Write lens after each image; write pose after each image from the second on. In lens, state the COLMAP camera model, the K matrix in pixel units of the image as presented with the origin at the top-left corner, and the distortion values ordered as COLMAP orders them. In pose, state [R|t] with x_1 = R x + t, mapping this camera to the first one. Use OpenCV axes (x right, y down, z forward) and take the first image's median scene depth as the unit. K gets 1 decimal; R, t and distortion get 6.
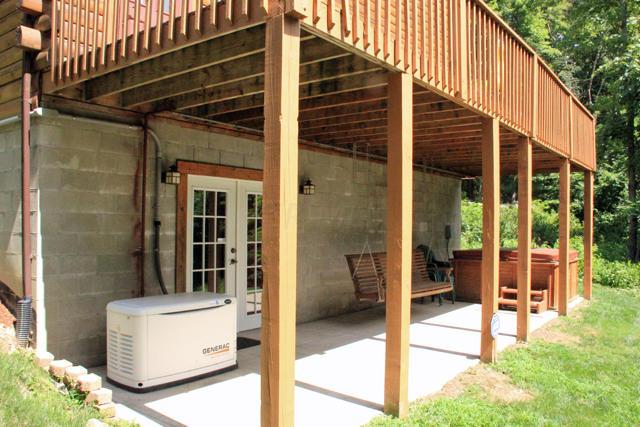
lens RADIAL K [[532.5, 0, 320.1], [0, 532.5, 211.5], [0, 0, 1]] dist [-0.116254, 0.013108]
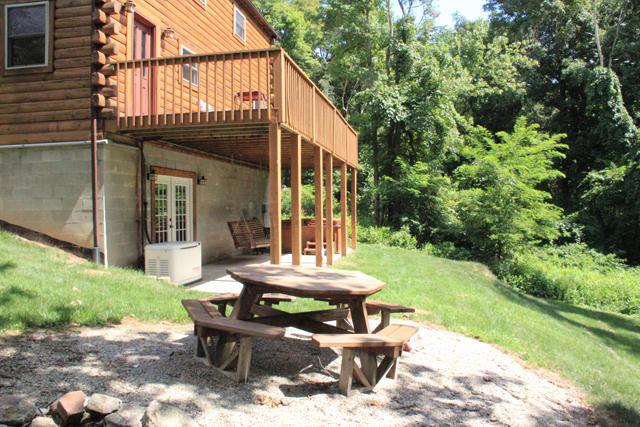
lens RADIAL K [[532.5, 0, 318.9], [0, 532.5, 212.9], [0, 0, 1]] dist [-0.116254, 0.013108]
pose [[0.897574, -0.022597, 0.440284, -0.415802], [0.007352, 0.999314, 0.036302, -0.003617], [-0.440802, -0.029347, 0.897125, -0.590342]]
